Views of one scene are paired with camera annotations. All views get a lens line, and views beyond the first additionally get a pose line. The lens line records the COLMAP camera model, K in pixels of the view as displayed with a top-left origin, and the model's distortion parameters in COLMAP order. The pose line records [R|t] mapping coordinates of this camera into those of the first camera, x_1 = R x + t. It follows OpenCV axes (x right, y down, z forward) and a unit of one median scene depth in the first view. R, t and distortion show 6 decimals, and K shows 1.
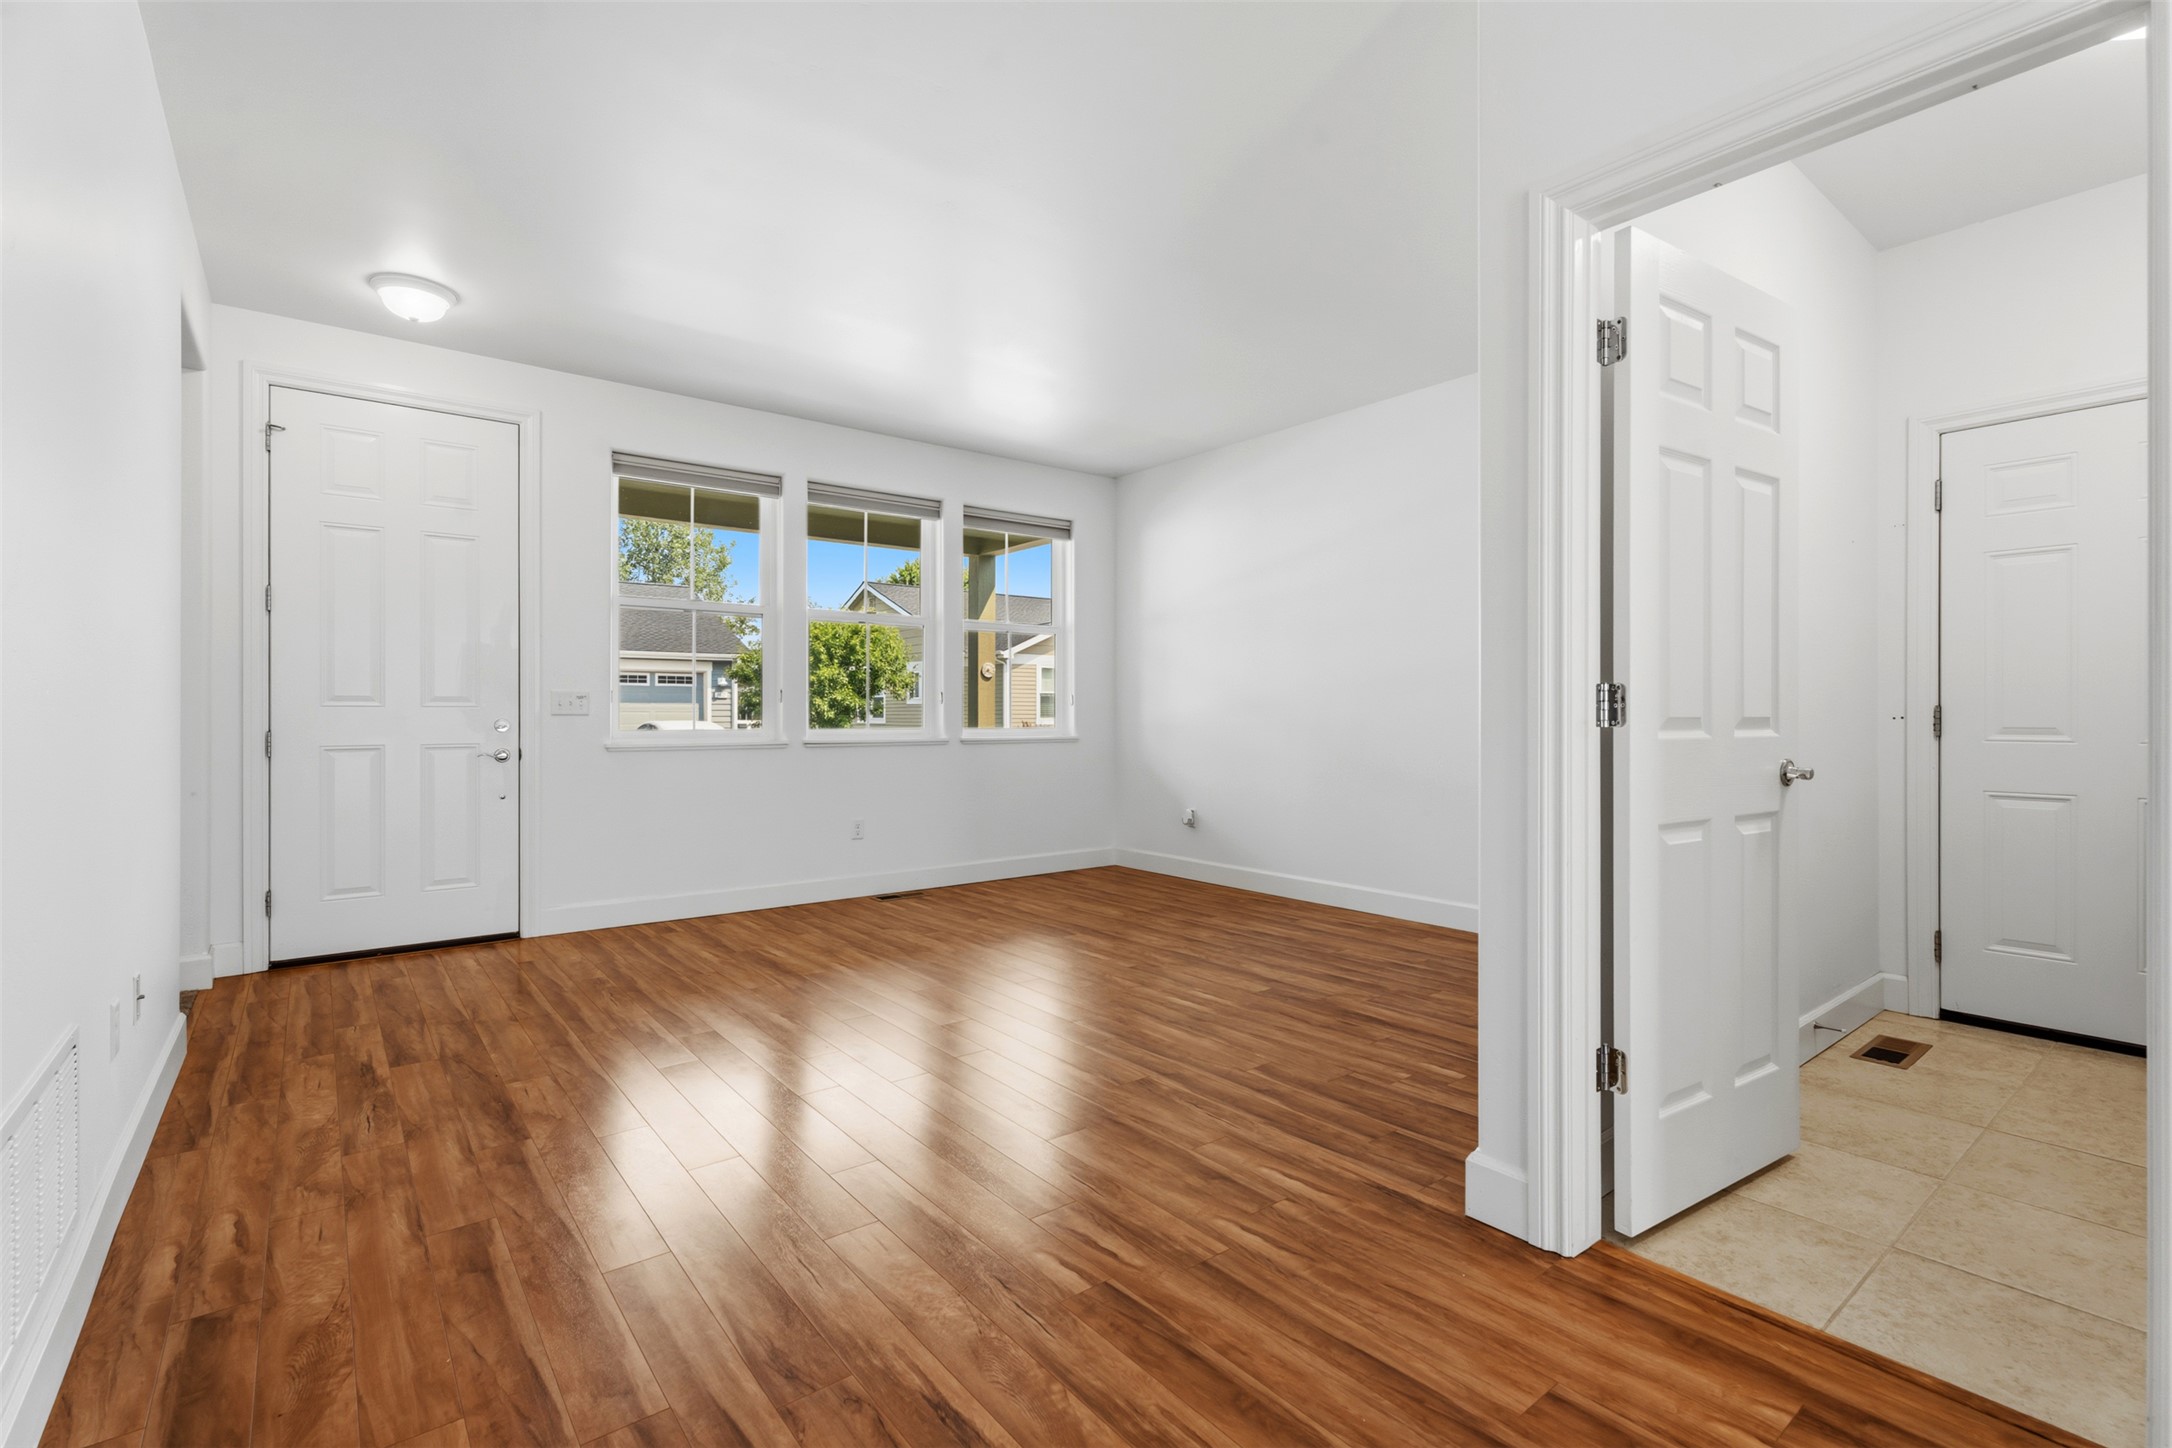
lens RADIAL K [[961.3, 0, 1079.6], [0, 961.3, 720.7], [0, 0, 1]] dist [-0.000547, 0.000129]
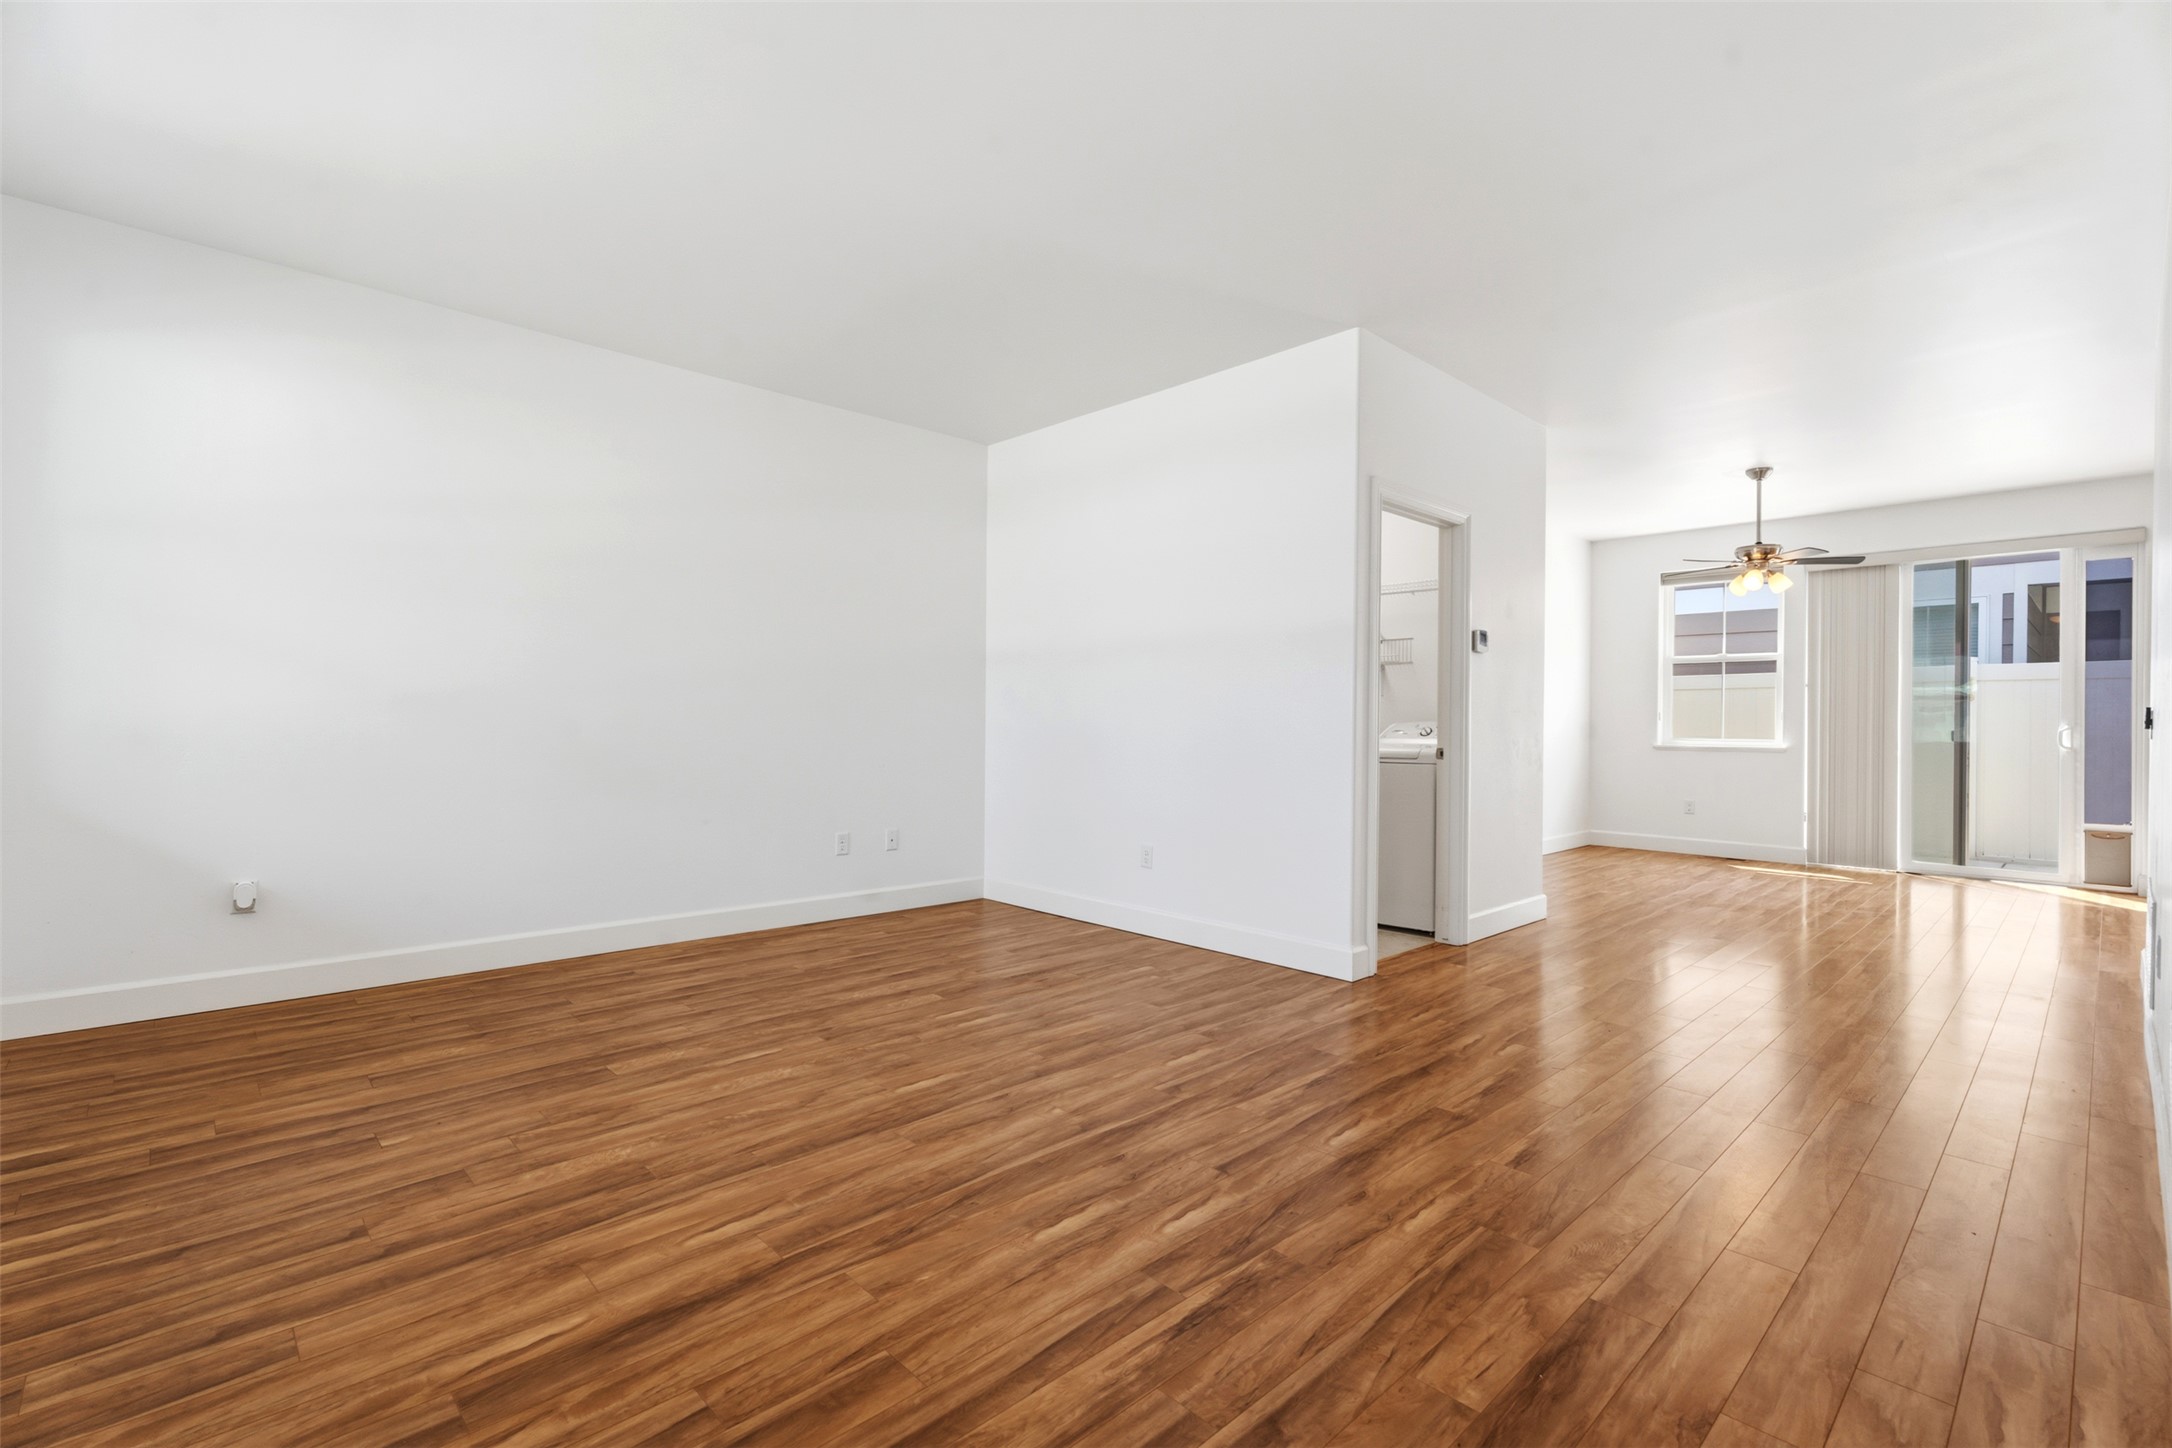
lens RADIAL K [[961.3, 0, 1079.6], [0, 961.3, 720.7], [0, 0, 1]] dist [-0.000547, 0.000129]
pose [[-0.080604, 0.003554, 0.996740, -1.070420], [-0.006465, 0.999971, -0.004088, -0.006413], [-0.996725, -0.006774, -0.080579, 1.215245]]
